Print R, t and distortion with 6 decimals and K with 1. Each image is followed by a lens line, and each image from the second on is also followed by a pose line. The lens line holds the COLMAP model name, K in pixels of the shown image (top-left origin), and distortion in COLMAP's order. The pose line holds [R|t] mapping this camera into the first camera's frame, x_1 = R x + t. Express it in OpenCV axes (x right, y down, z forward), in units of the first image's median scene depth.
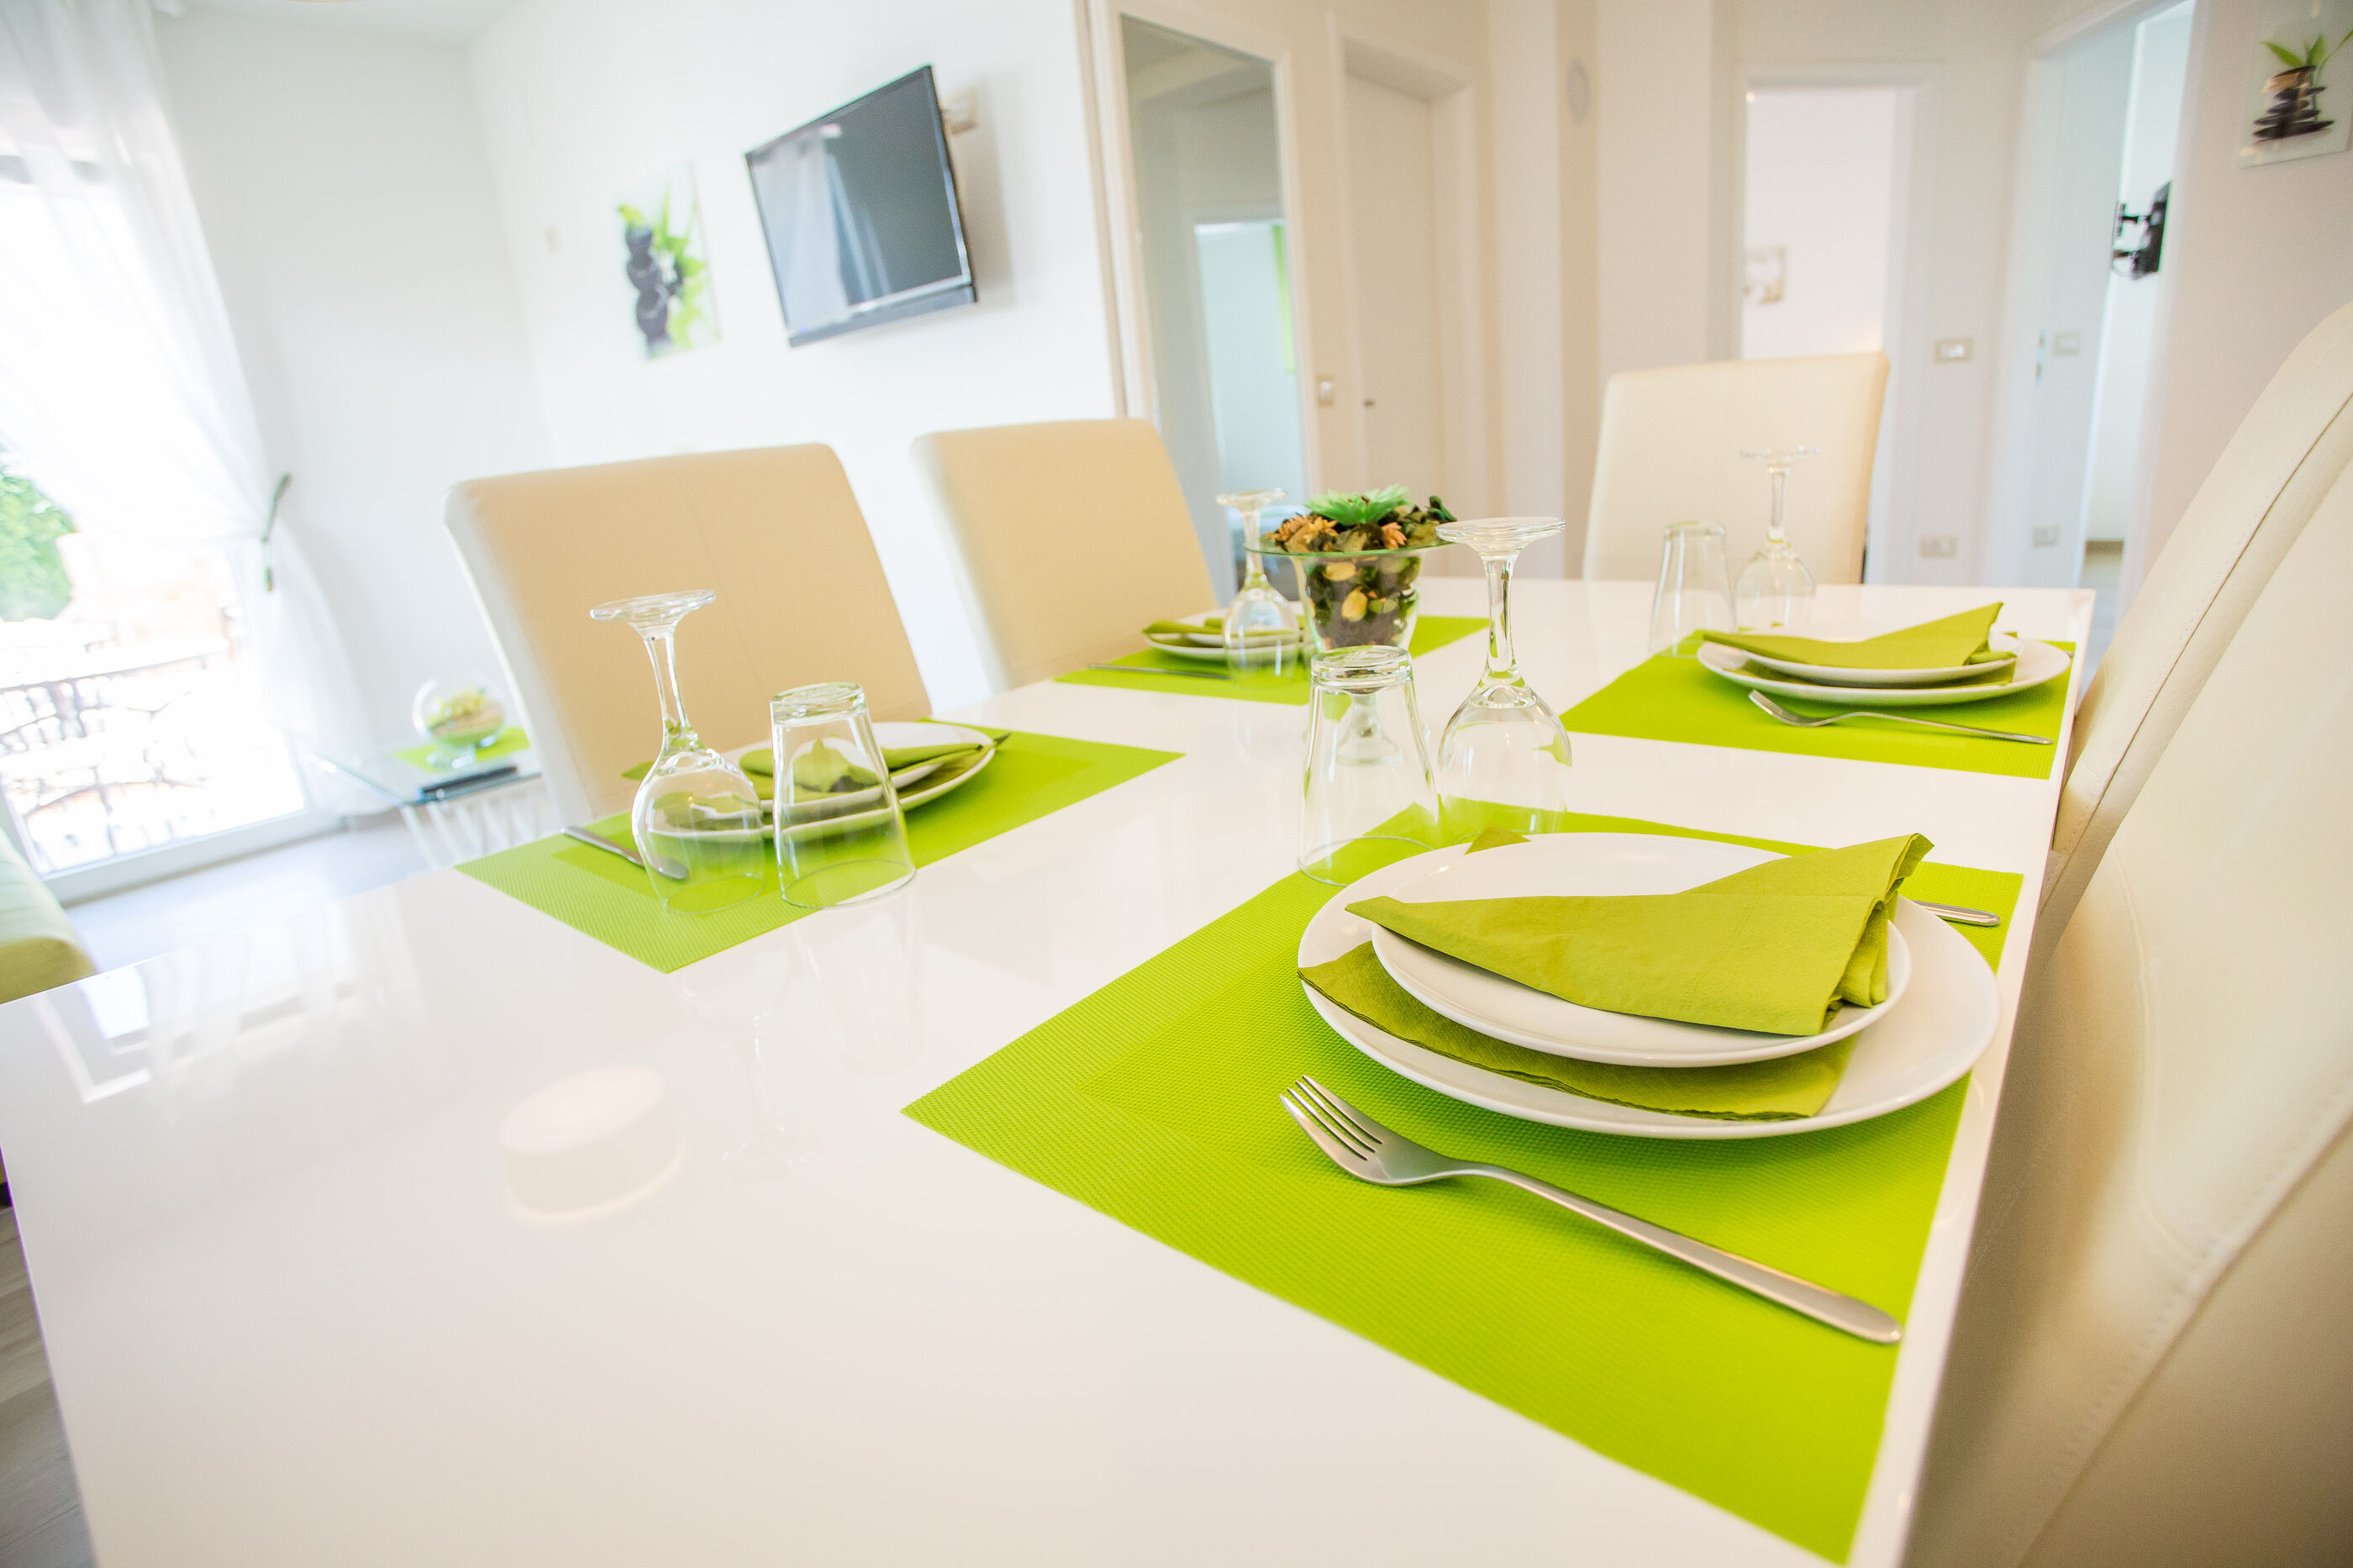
lens RADIAL K [[1139.4, 0, 1170.6], [0, 1139.4, 783.0], [0, 0, 1]] dist [-0.019219, 0.000857]
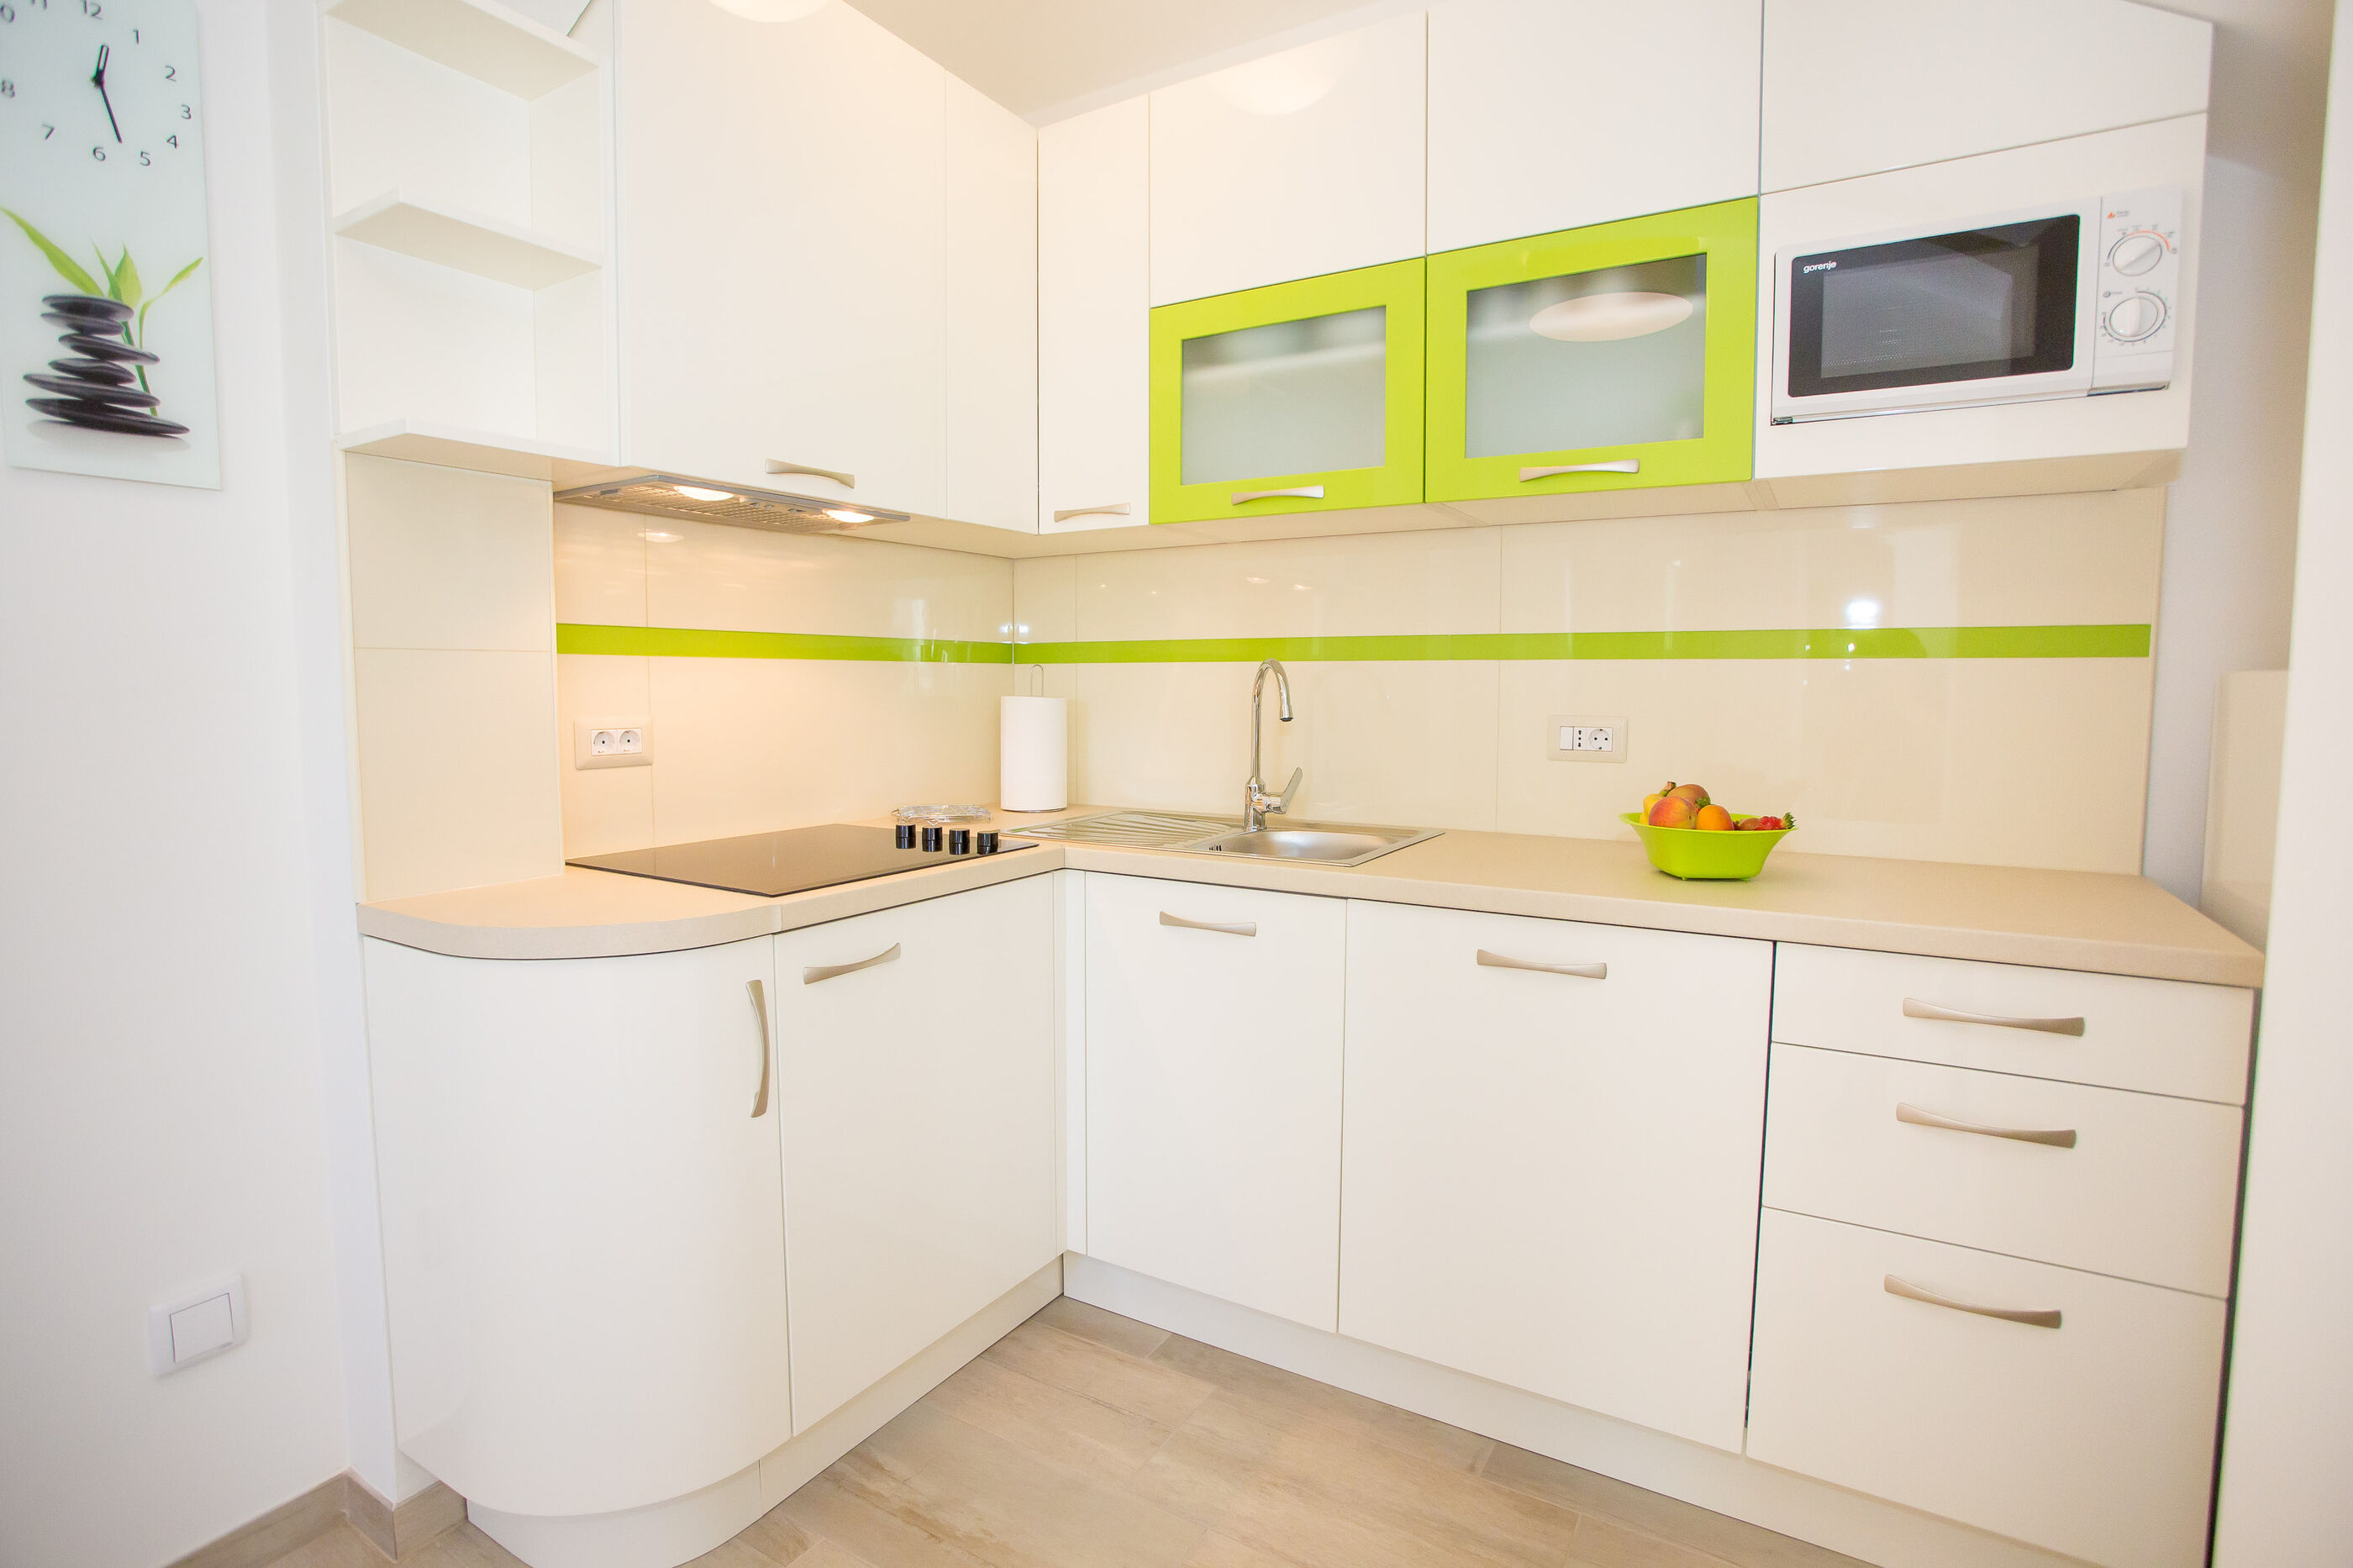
lens RADIAL K [[1139.4, 0, 1170.0], [0, 1139.4, 771.1], [0, 0, 1]] dist [-0.019219, 0.000857]
pose [[-0.168010, 0.028161, 0.985383, 0.455952], [0.324777, 0.945365, 0.028358, -0.306499], [-0.930748, 0.324794, -0.167977, 0.699647]]
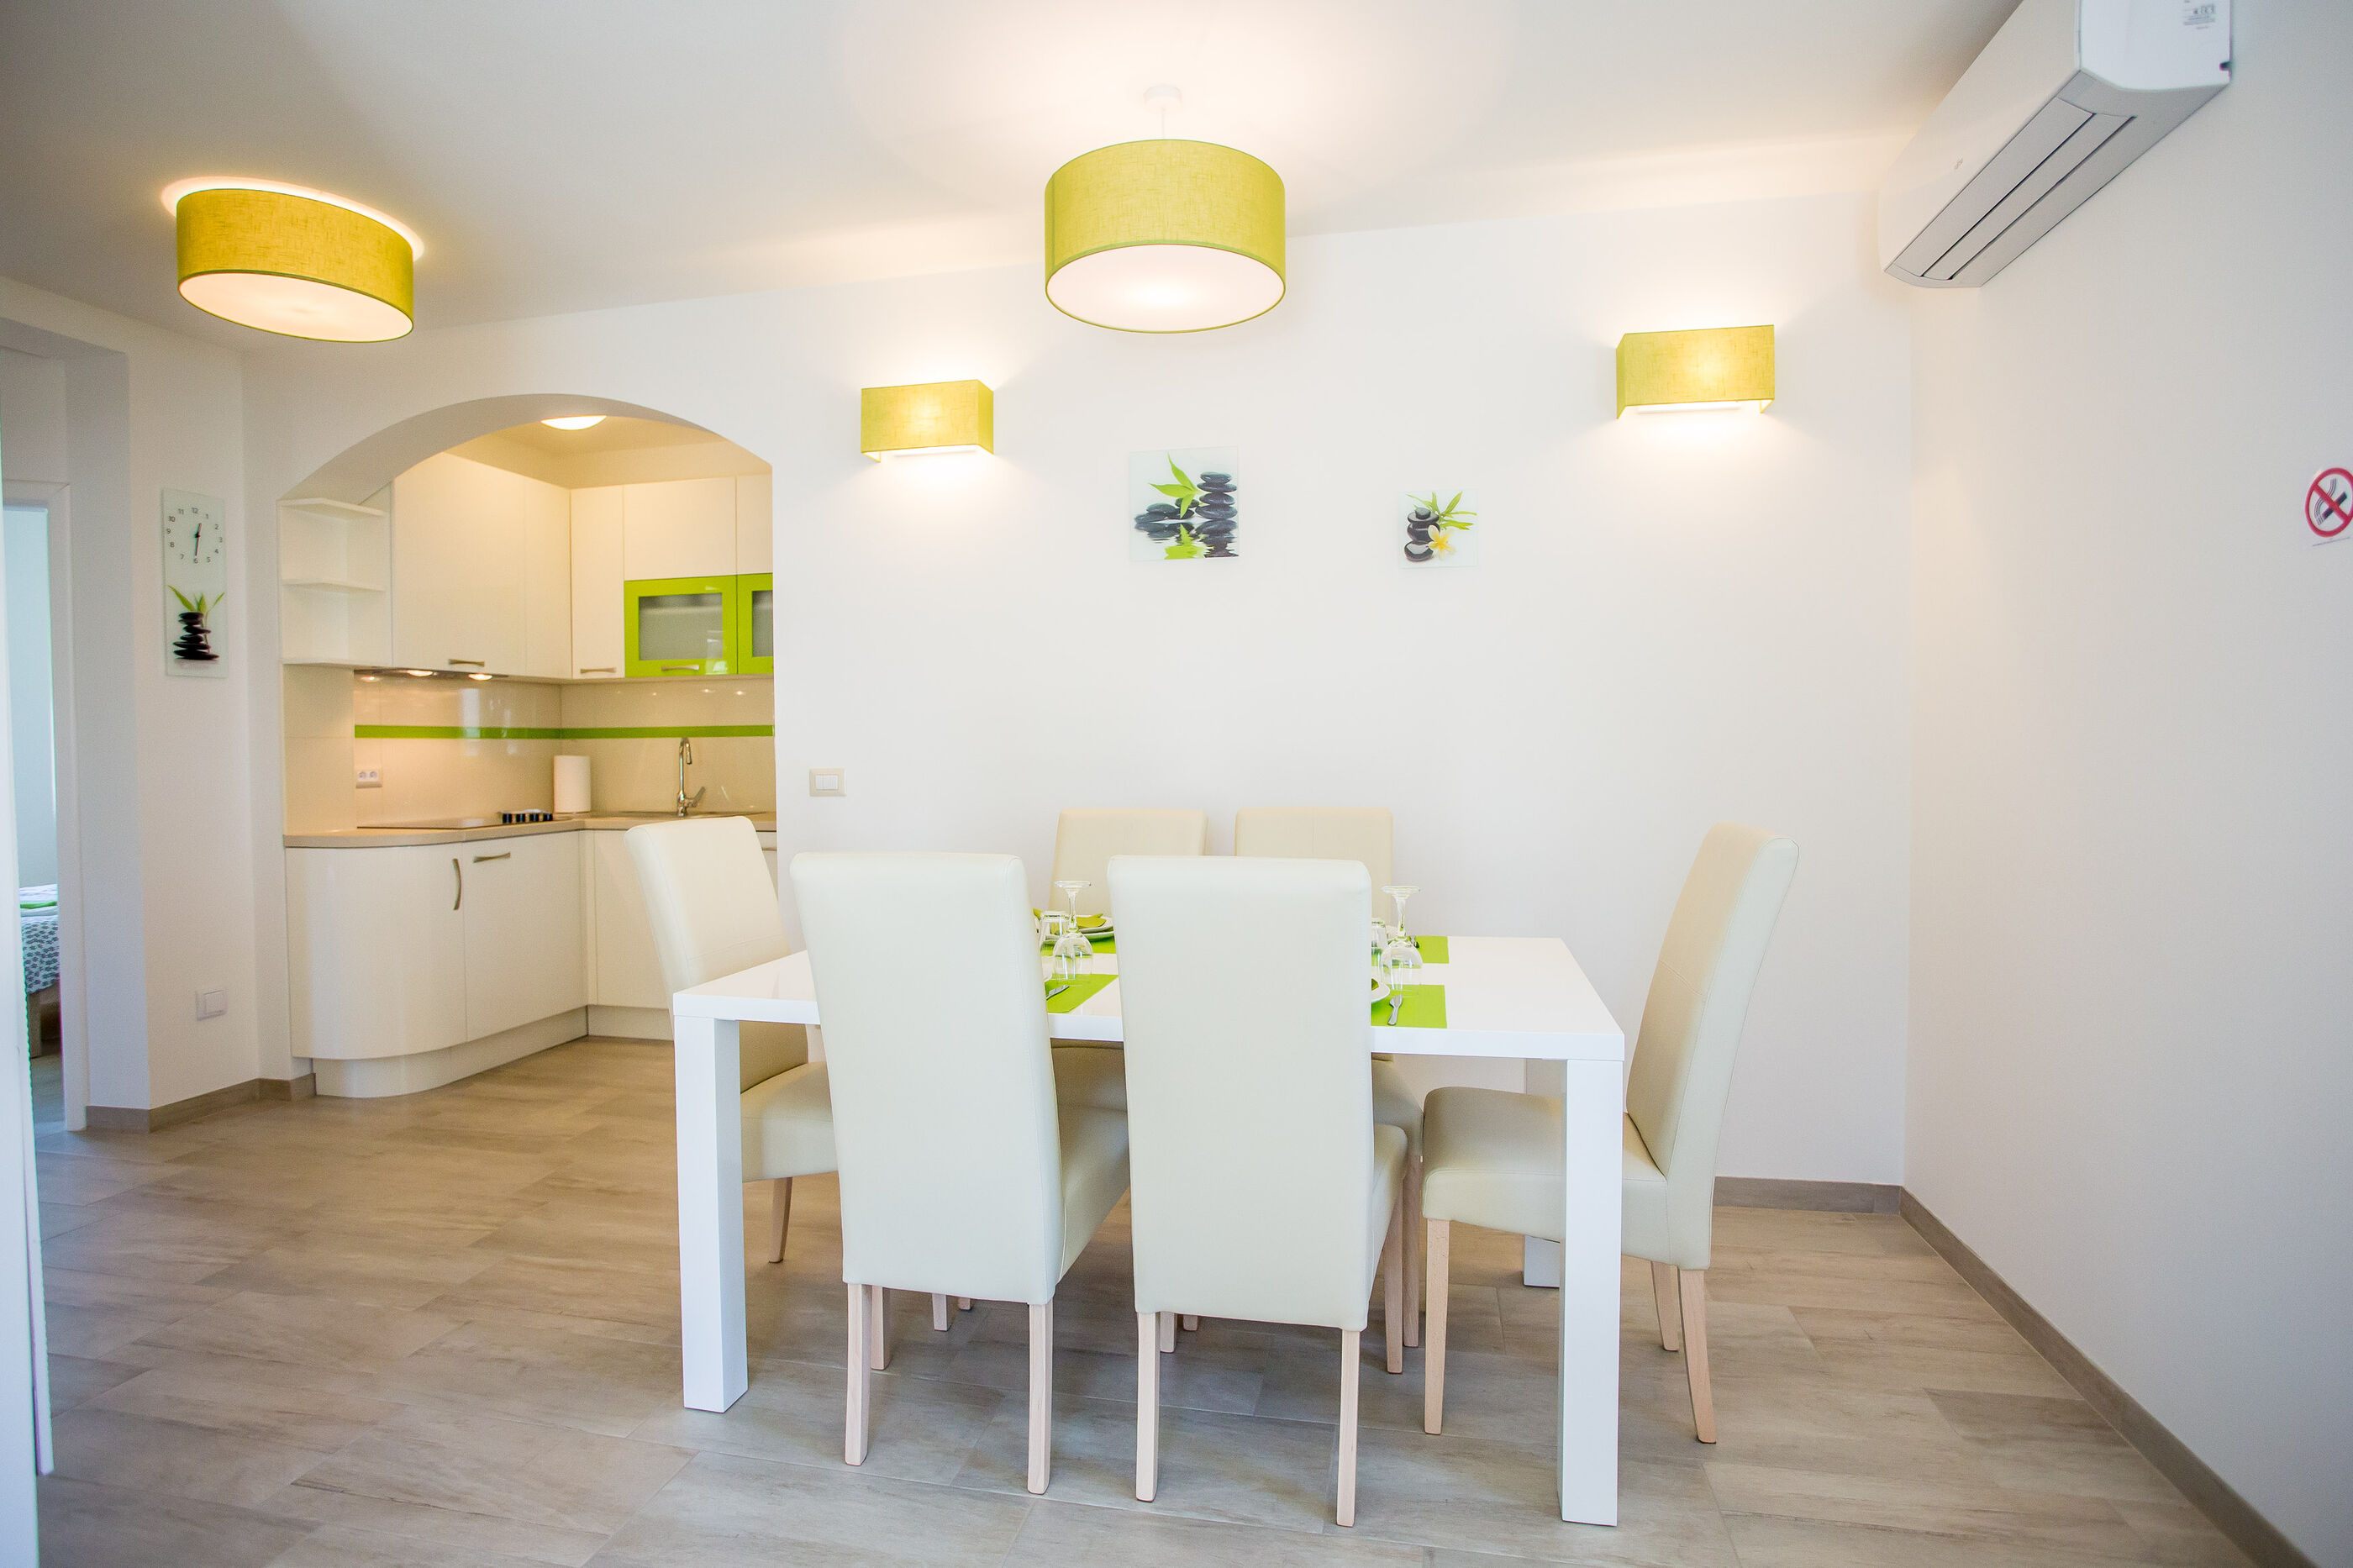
lens RADIAL K [[1186.3, 0, 1136.1], [0, 1186.3, 770.6], [0, 0, 1]] dist [-0.015148, -0.000273]
pose [[-0.456757, 0.092307, 0.884790, -0.719071], [0.335117, 0.939185, 0.075017, -0.188764], [-0.824057, 0.330772, -0.459913, 0.762853]]
